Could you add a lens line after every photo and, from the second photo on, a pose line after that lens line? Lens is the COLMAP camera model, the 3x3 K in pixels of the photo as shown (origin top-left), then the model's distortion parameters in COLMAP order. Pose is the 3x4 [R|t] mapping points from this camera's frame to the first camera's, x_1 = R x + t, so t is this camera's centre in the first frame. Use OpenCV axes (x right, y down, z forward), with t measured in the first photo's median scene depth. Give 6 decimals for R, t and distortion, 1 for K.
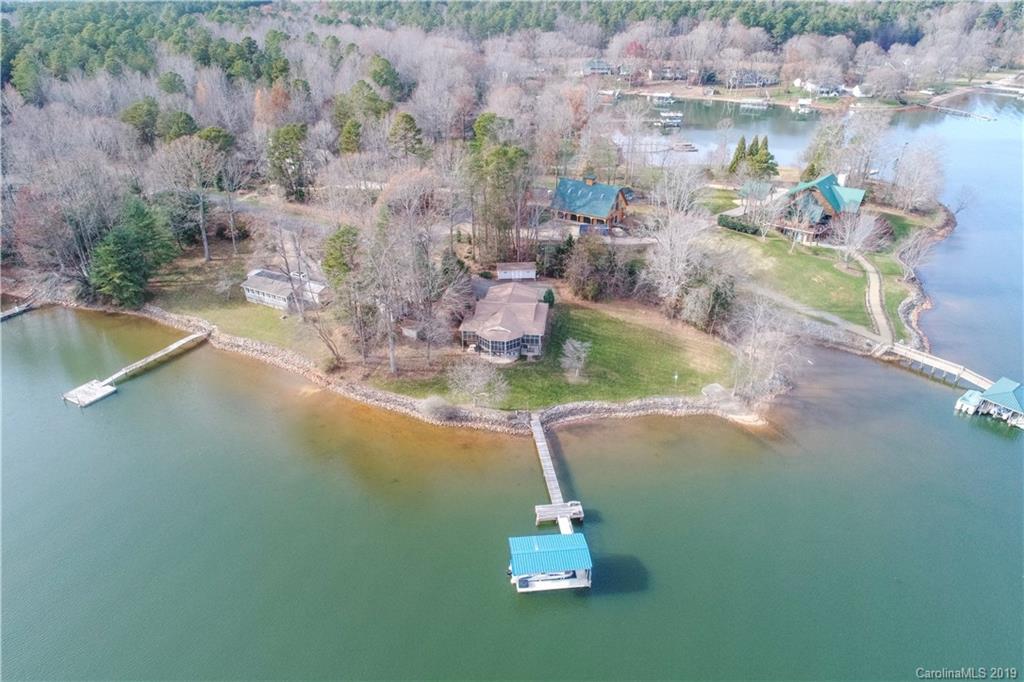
lens RADIAL K [[685.9, 0, 510.0], [0, 685.9, 346.1], [0, 0, 1]] dist [0.002311, -0.003070]
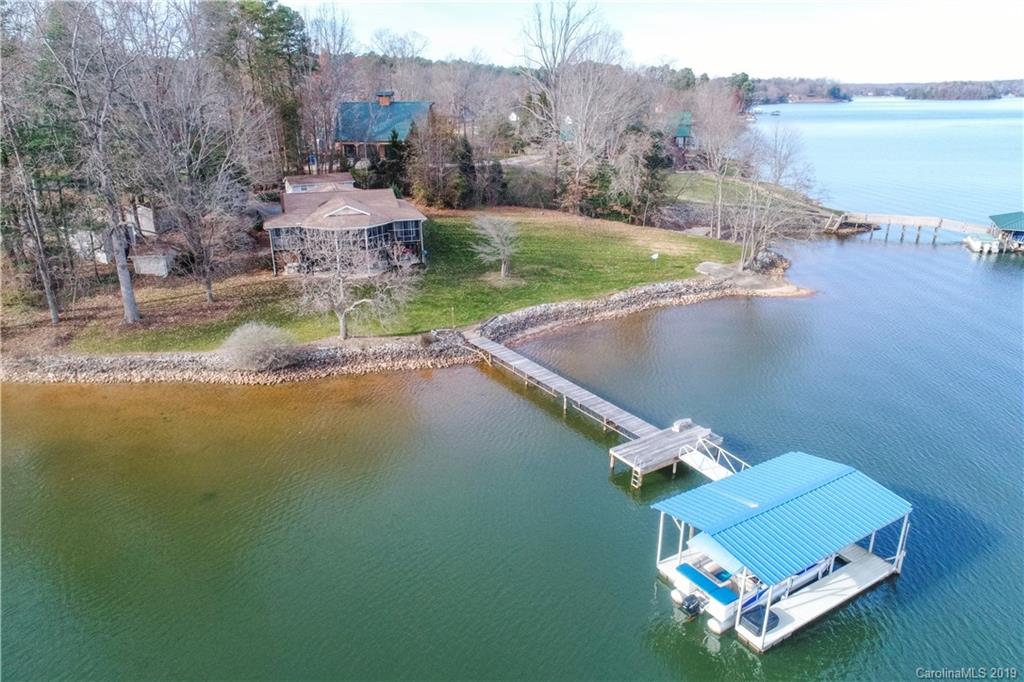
lens RADIAL K [[685.9, 0, 510.0], [0, 685.9, 346.1], [0, 0, 1]] dist [0.002311, -0.003070]
pose [[0.902982, -0.150896, 0.402311, -0.137612], [0.210965, 0.971378, -0.109169, 0.167897], [-0.374323, 0.183451, 0.908971, 0.524370]]
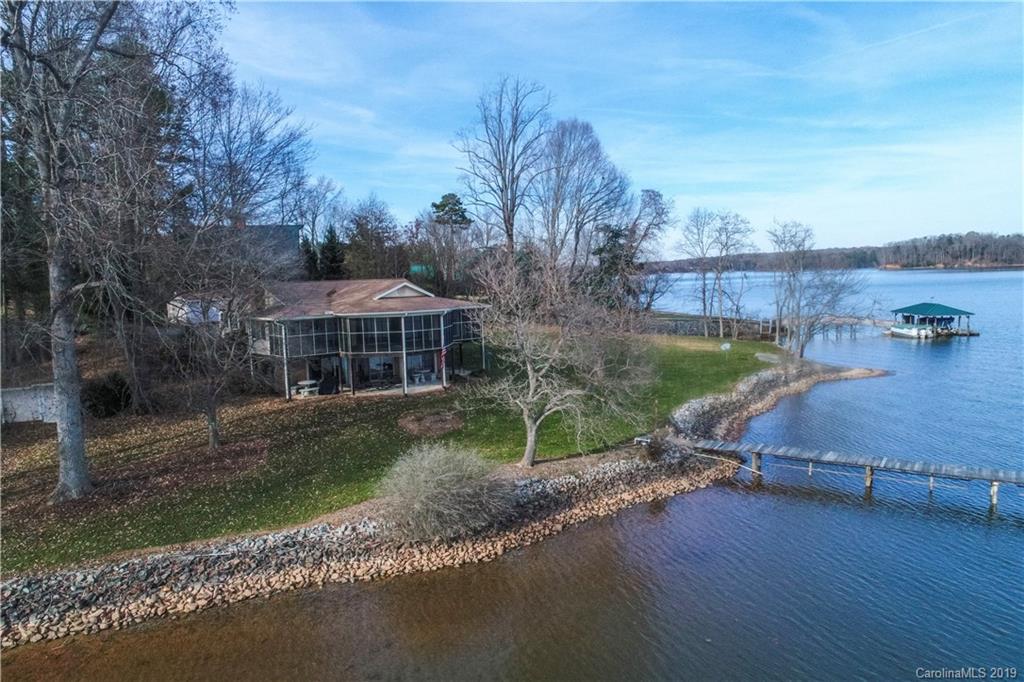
lens RADIAL K [[685.9, 0, 510.0], [0, 685.9, 346.1], [0, 0, 1]] dist [0.002311, -0.003070]
pose [[0.657409, -0.090300, 0.748104, -0.257237], [0.385610, 0.893267, -0.231039, 0.103408], [-0.647394, 0.440364, 0.622062, 0.815359]]
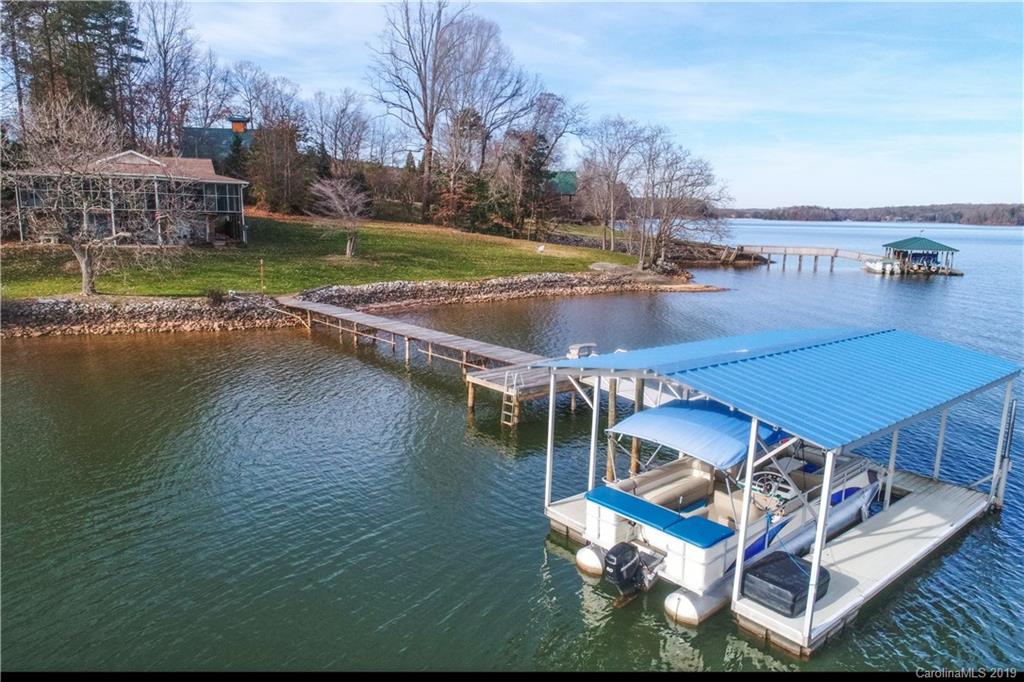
lens RADIAL K [[685.9, 0, 510.0], [0, 685.9, 346.1], [0, 0, 1]] dist [0.002311, -0.003070]
pose [[0.828389, -0.084936, 0.553676, -0.066620], [0.247162, 0.942437, -0.225220, 0.229594], [-0.502675, 0.323418, 0.801697, 0.648973]]
